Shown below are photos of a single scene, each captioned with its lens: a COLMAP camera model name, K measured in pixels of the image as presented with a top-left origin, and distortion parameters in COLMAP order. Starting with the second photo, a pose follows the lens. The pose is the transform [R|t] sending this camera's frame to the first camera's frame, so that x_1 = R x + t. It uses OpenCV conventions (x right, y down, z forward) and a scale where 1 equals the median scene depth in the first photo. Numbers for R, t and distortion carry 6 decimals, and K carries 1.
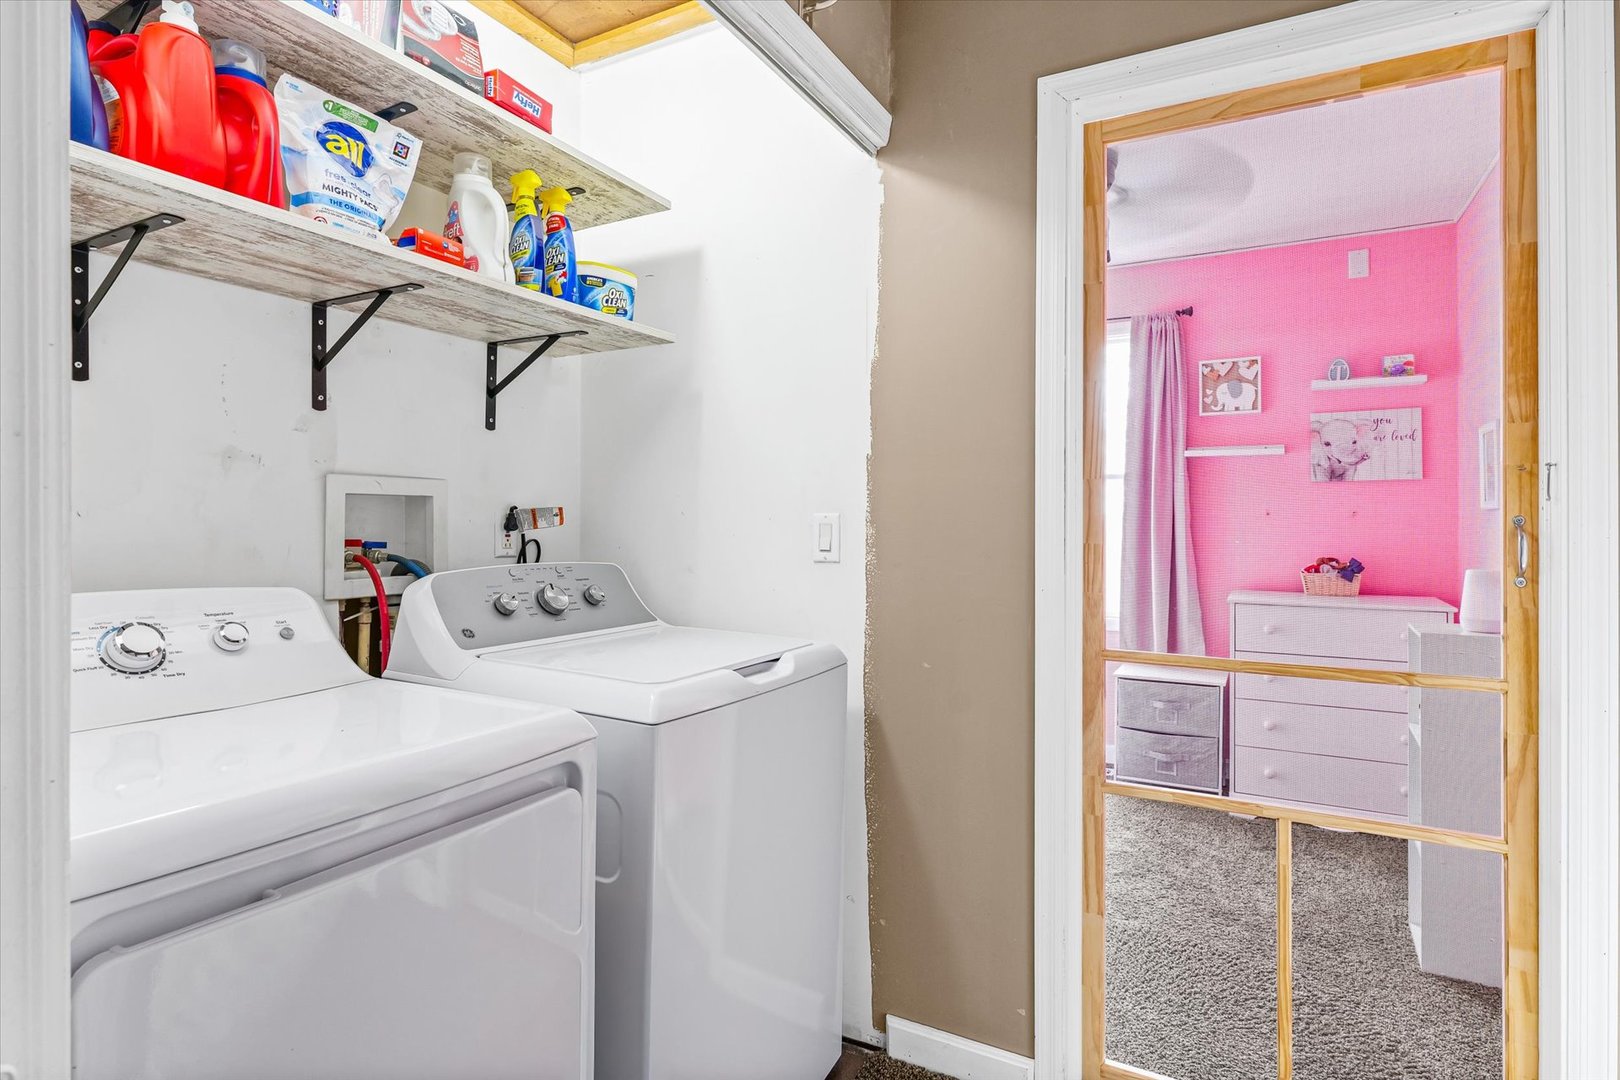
lens RADIAL K [[819.7, 0, 825.1], [0, 819.7, 532.4], [0, 0, 1]] dist [-0.004531, 0.001272]
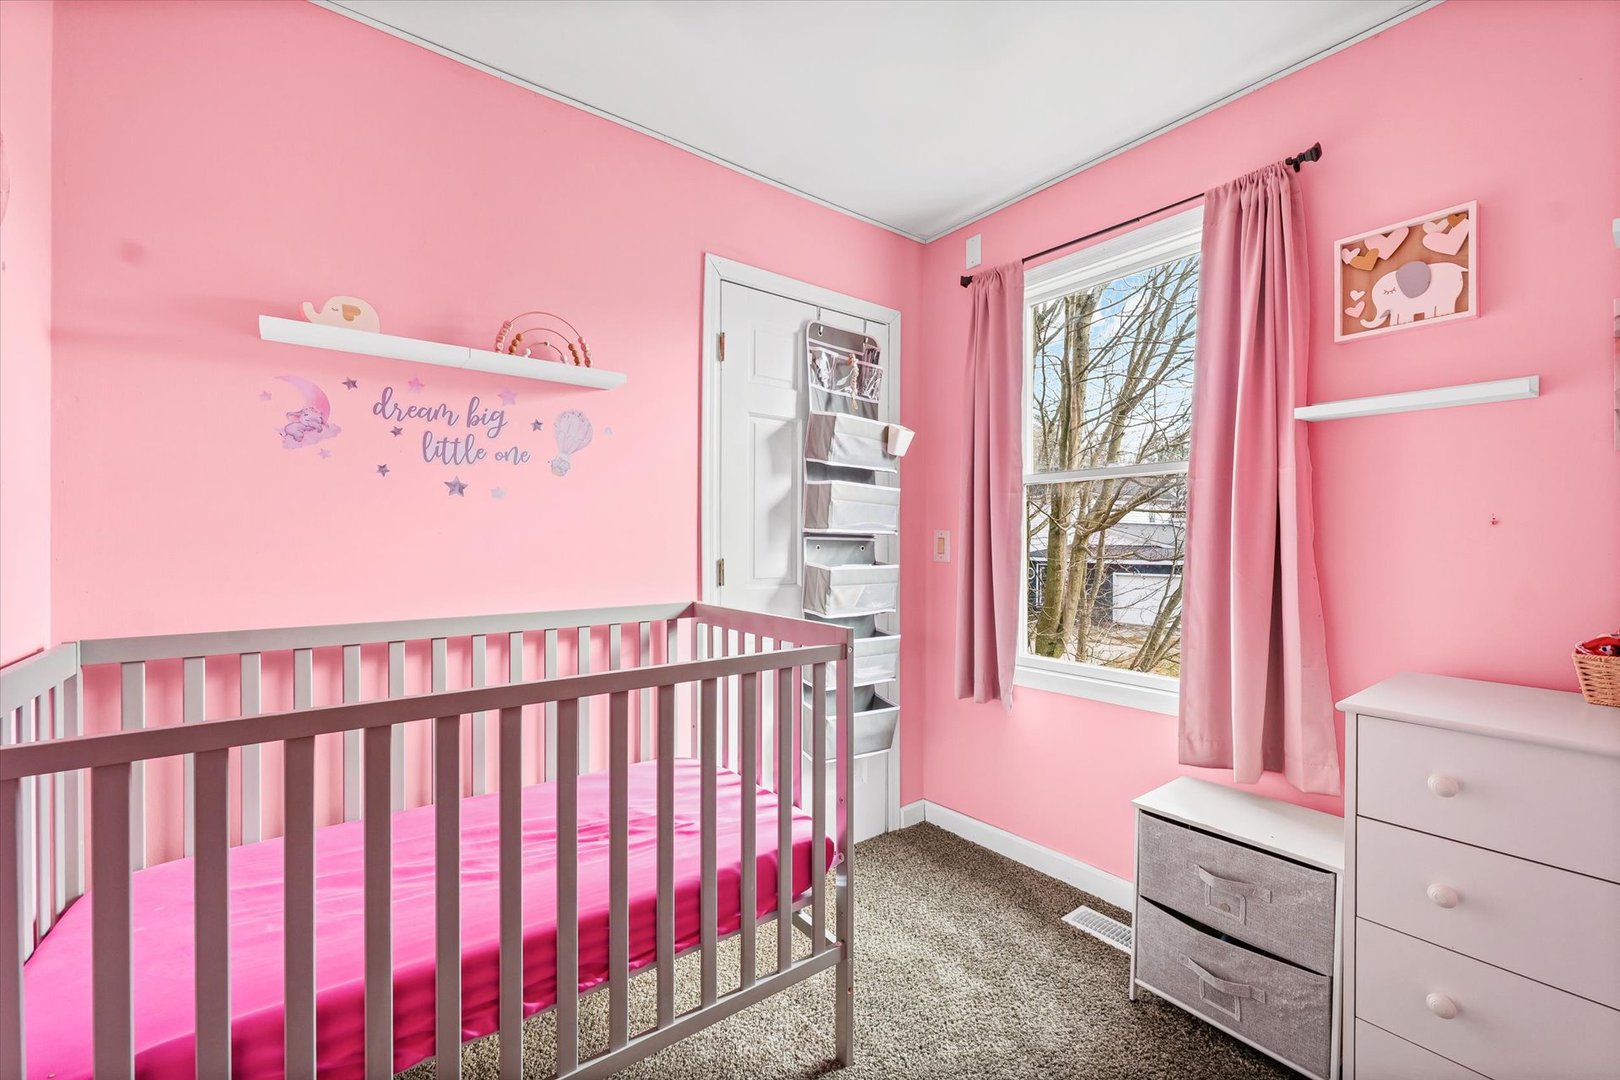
lens RADIAL K [[682.8, 0, 796.8], [0, 682.8, 541.6], [0, 0, 1]] dist [0.003466, 0.000064]
pose [[0.901555, 0.000925, -0.432665, 0.336200], [-0.000339, 0.999999, 0.001432, -0.011630], [0.432665, -0.001145, 0.901554, 0.444212]]
